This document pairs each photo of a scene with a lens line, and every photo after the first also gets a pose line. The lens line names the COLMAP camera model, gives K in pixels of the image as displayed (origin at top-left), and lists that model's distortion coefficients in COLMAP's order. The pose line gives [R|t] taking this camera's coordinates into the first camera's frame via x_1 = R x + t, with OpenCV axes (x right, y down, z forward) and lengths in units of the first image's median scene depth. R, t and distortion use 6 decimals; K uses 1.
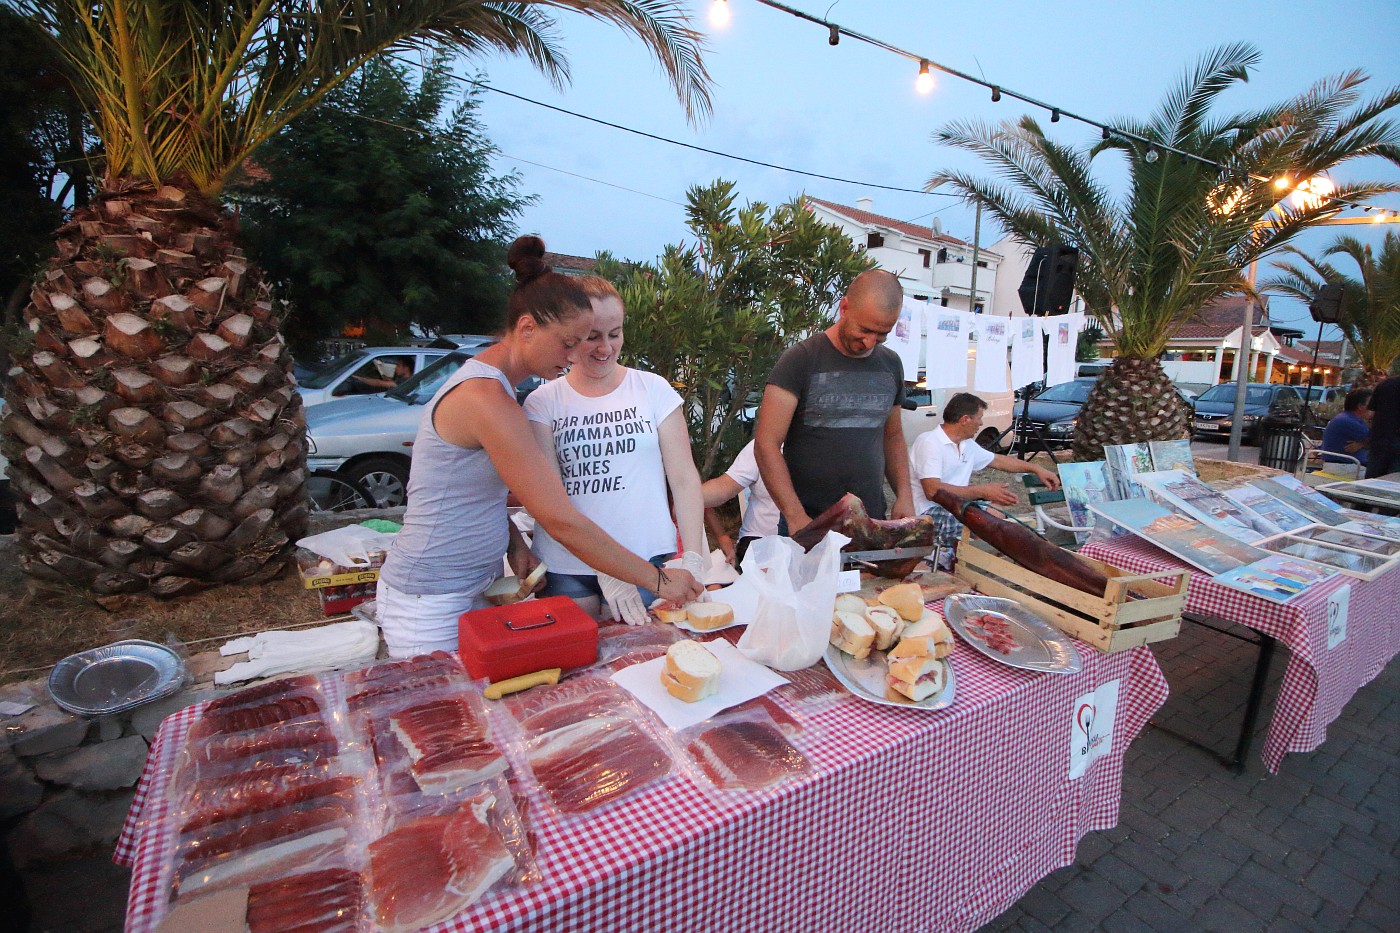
lens RADIAL K [[646.3, 0, 700.0], [0, 646.3, 466.5], [0, 0, 1]] dist [0.024004, -0.023053]
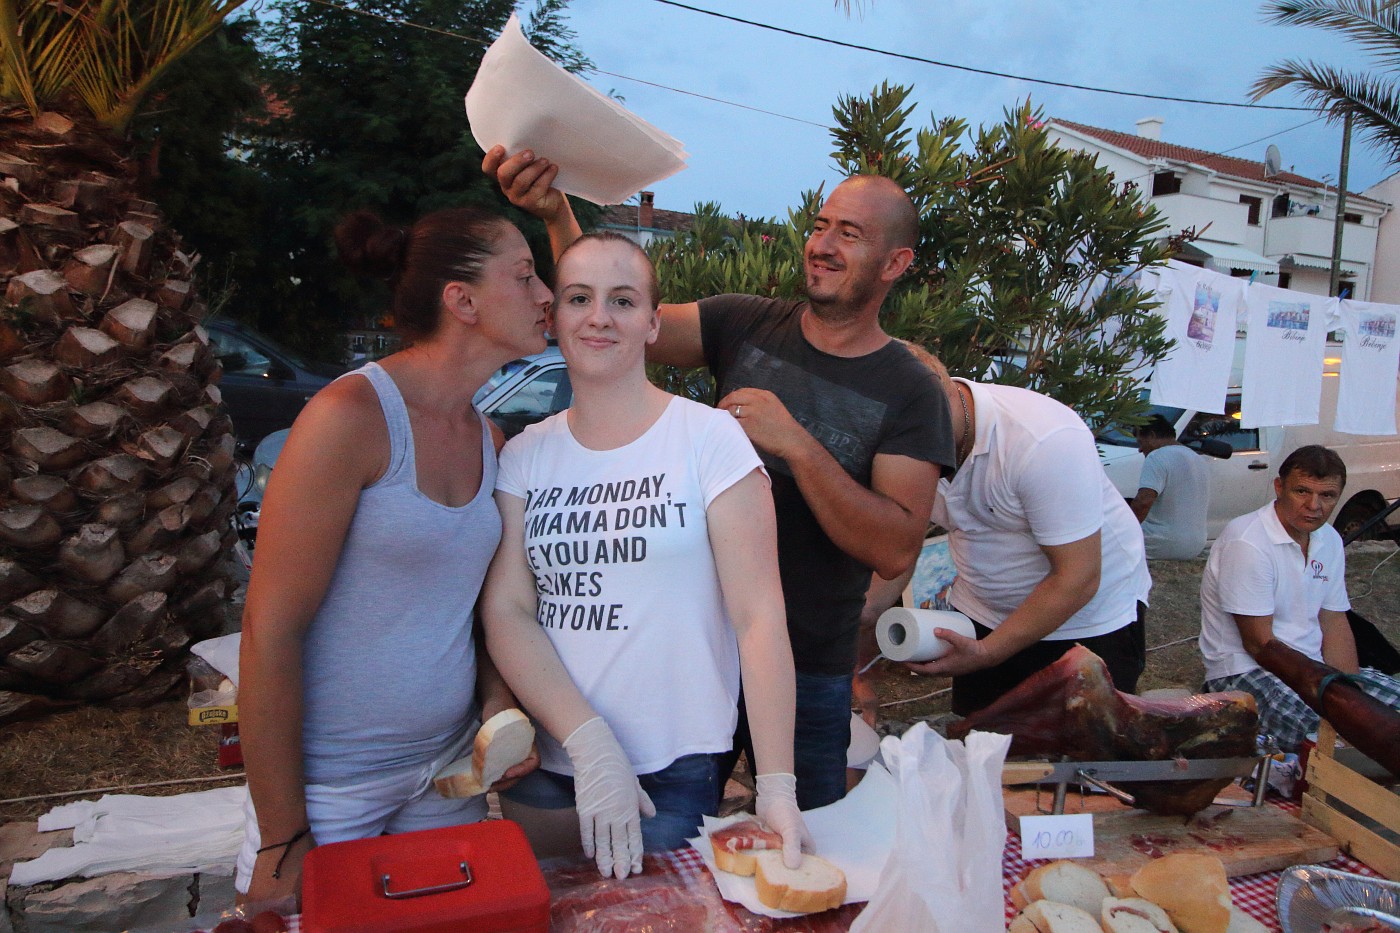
lens RADIAL K [[974.1, 0, 700.0], [0, 974.1, 466.5], [0, 0, 1]] dist [0.040342, -0.033890]
pose [[0.984227, 0.033708, -0.173671, 0.043457], [-0.044059, 0.997453, -0.056094, -0.031000], [0.171337, 0.062861, 0.983205, 0.115495]]
